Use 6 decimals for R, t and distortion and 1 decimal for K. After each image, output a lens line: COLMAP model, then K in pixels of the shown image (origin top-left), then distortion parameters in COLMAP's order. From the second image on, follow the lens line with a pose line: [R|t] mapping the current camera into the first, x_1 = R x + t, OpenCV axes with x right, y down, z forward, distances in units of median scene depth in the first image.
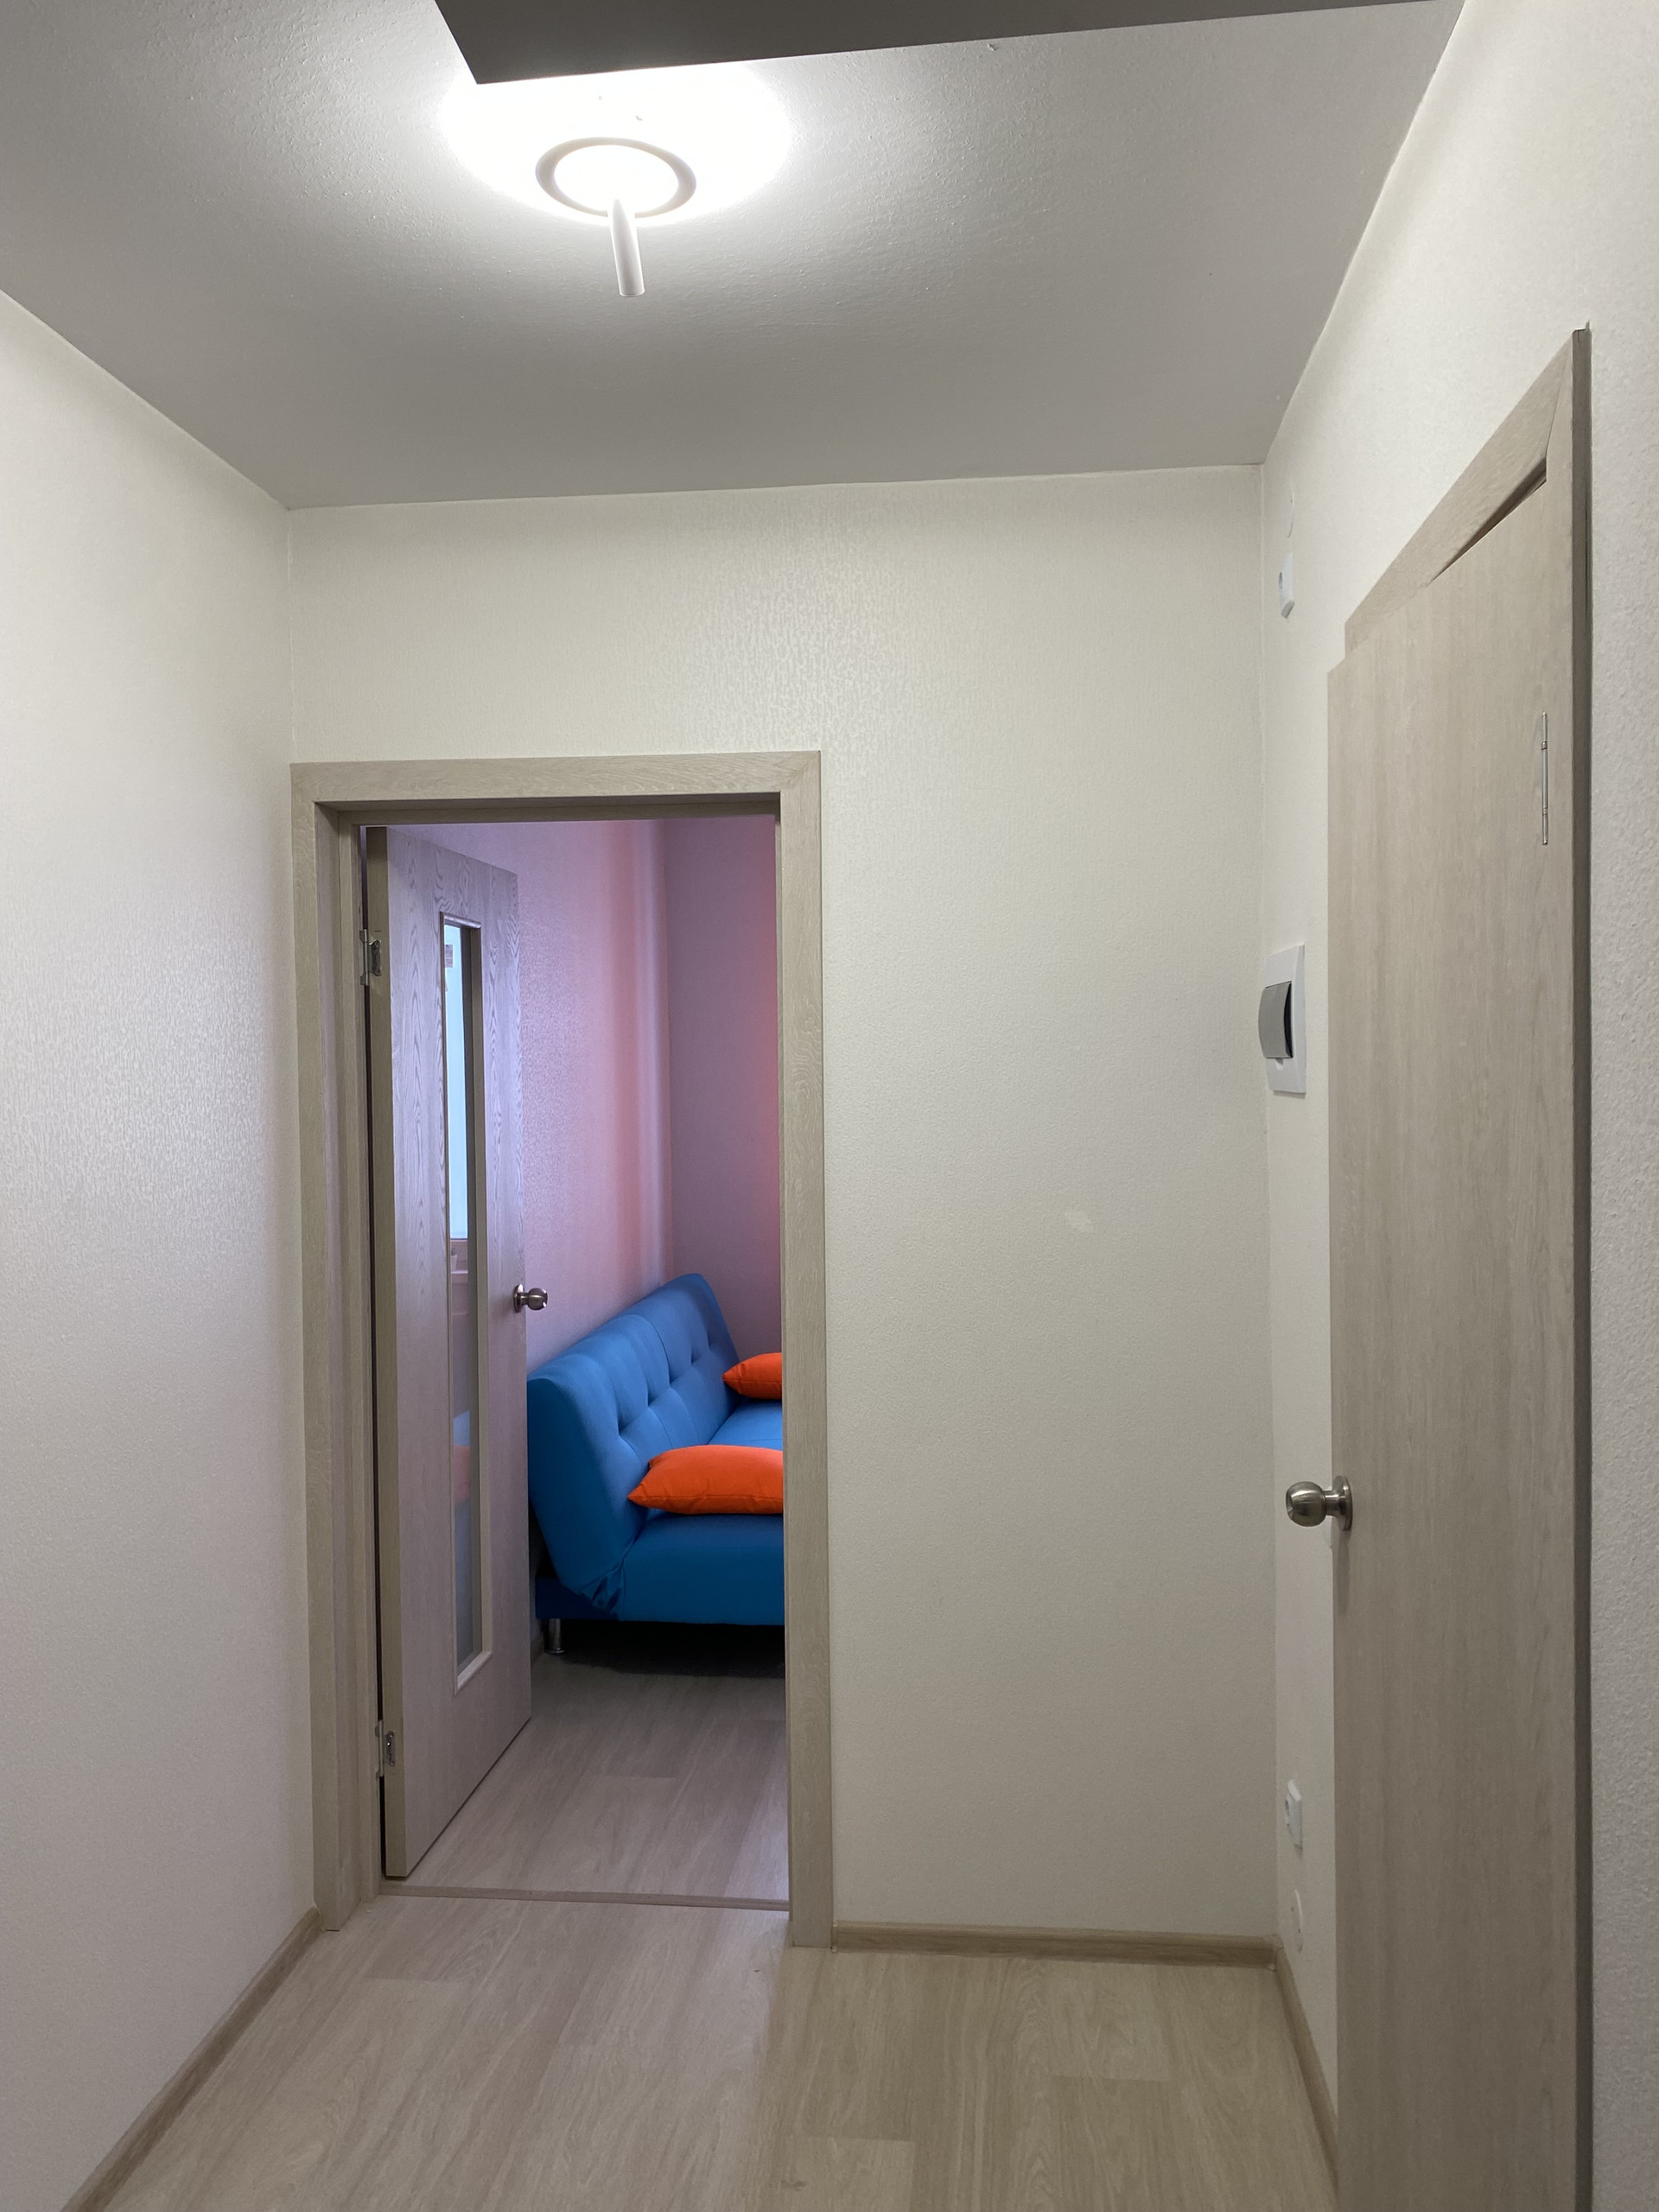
lens RADIAL K [[1654.8, 0, 822.0], [0, 1654.8, 1104.1], [0, 0, 1]] dist [0.002270, -0.001582]
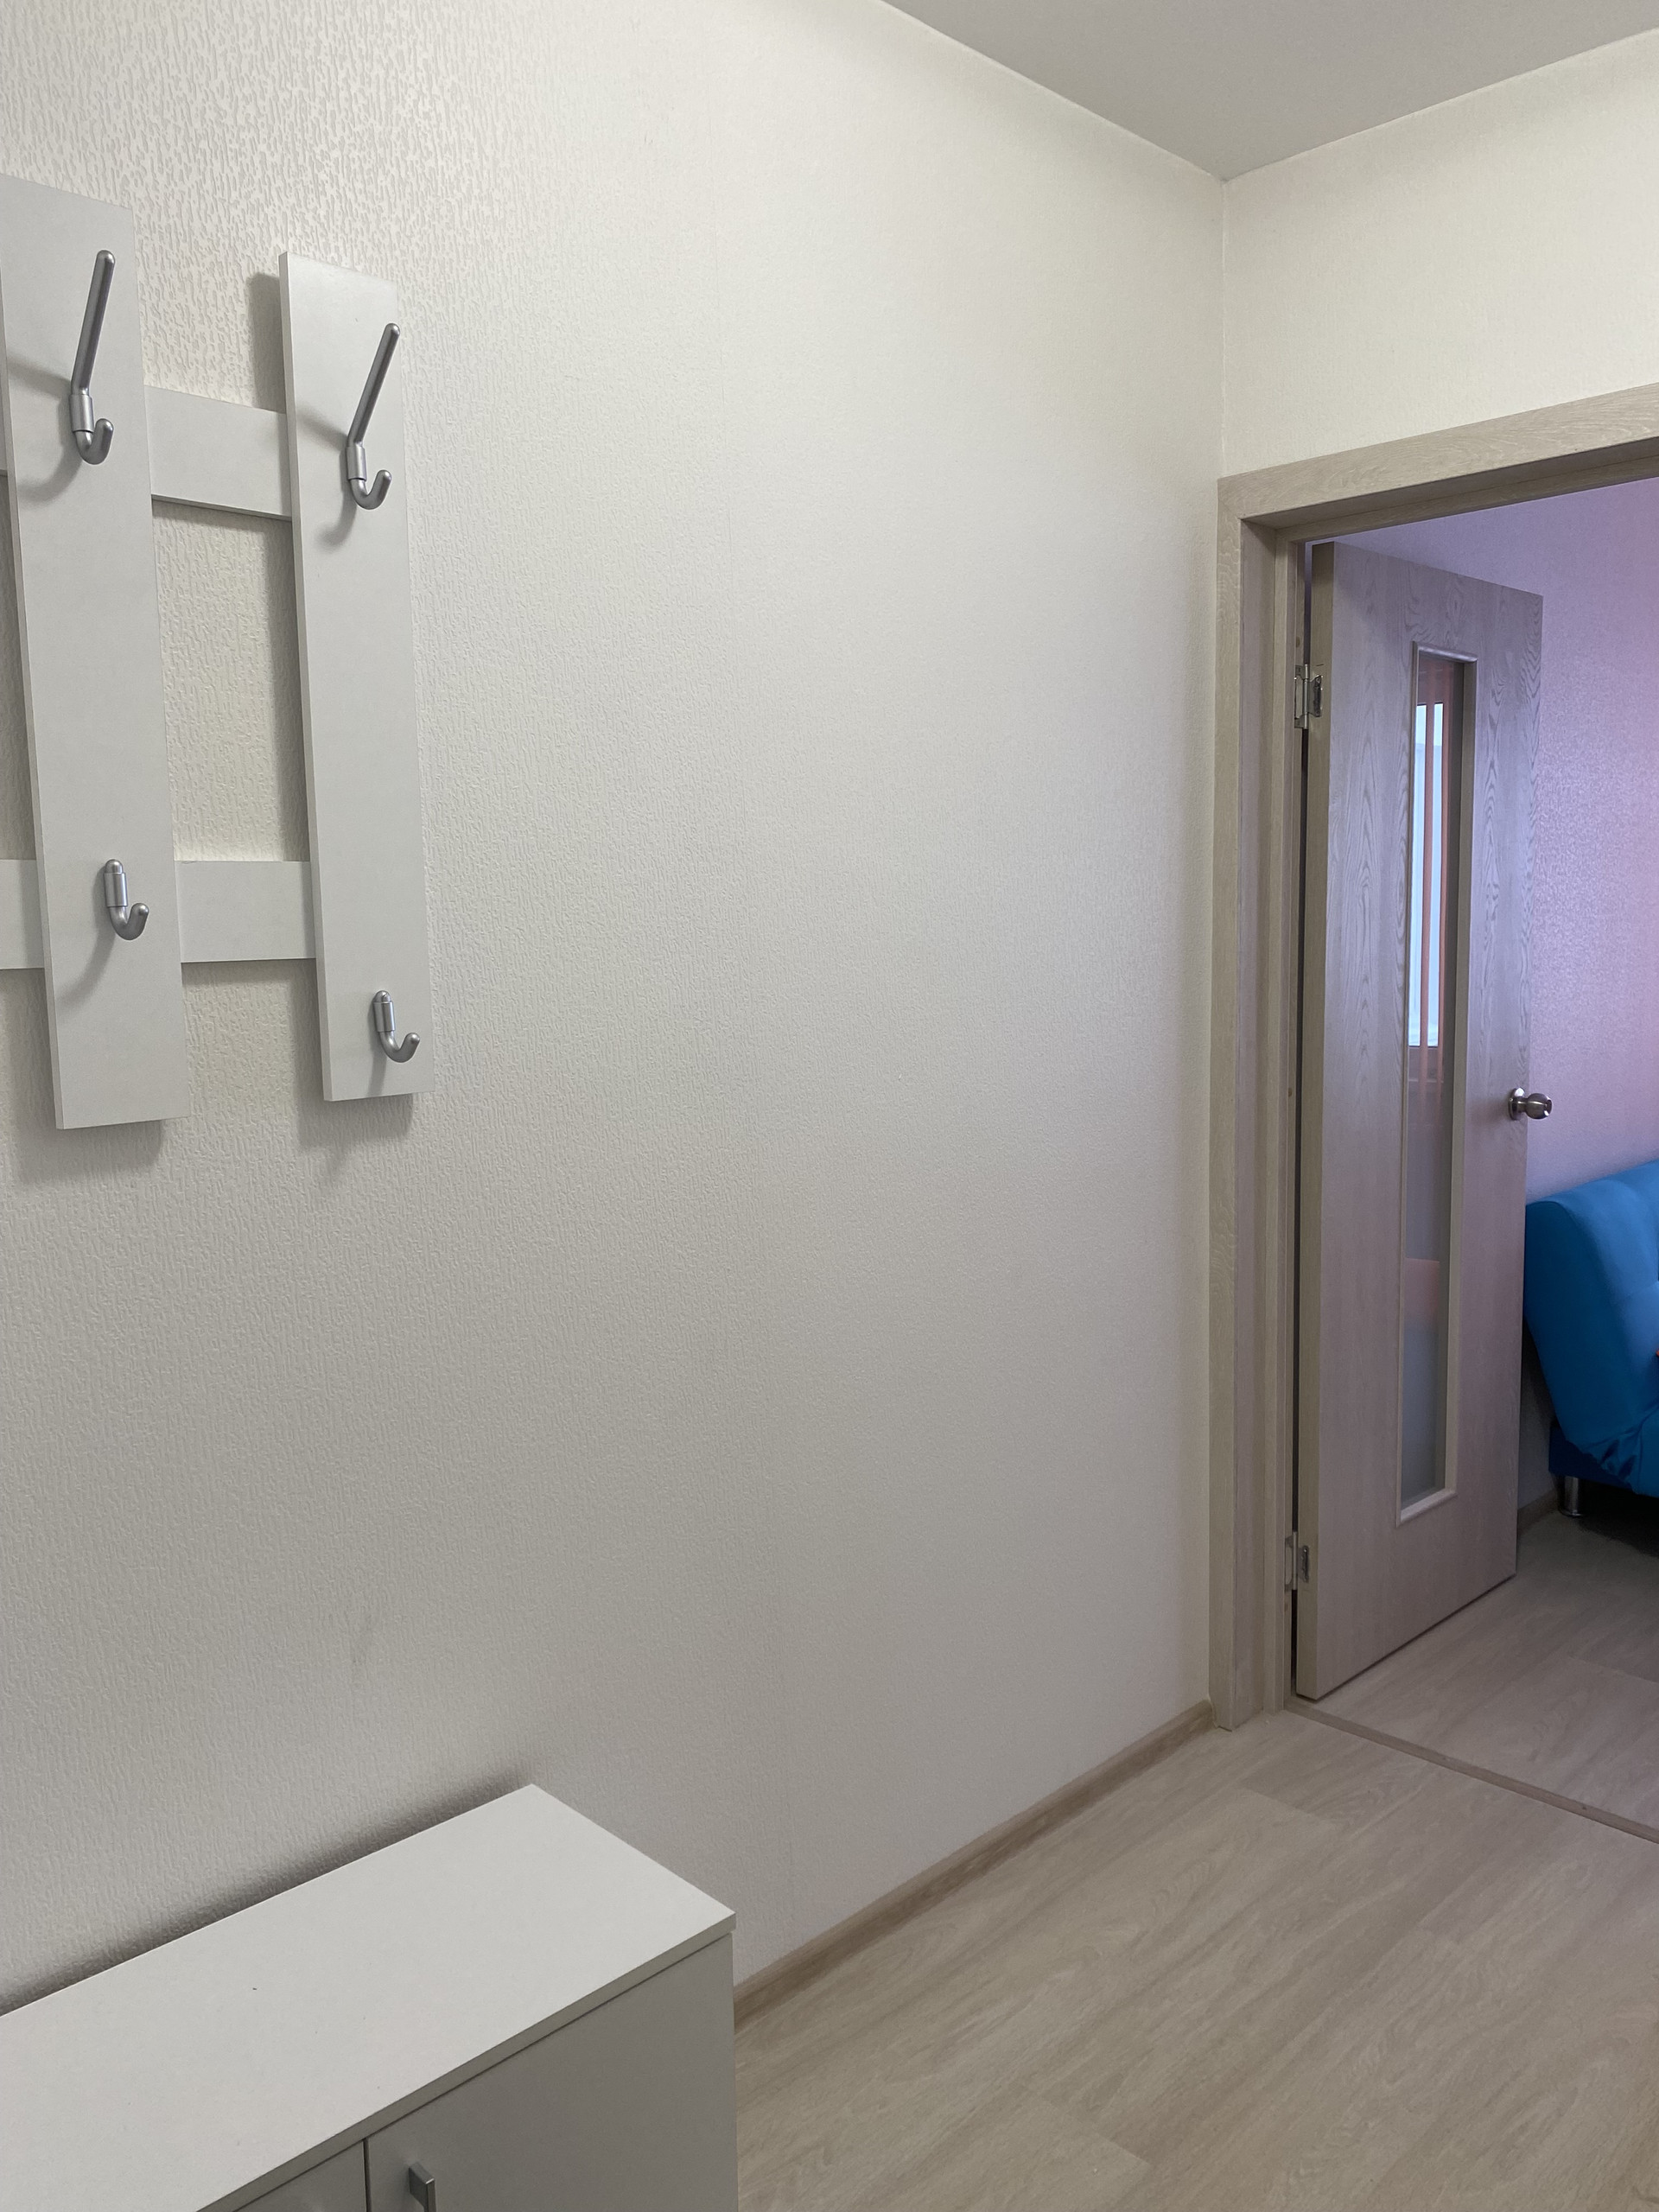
lens RADIAL K [[1652.1, 0, 833.0], [0, 1652.1, 1119.6], [0, 0, 1]] dist [-0.008891, 0.001216]
pose [[0.774293, 0.079073, -0.627868, 0.100473], [-0.006476, 0.993101, 0.117084, 0.034152], [0.632794, -0.086591, 0.769463, 0.141432]]
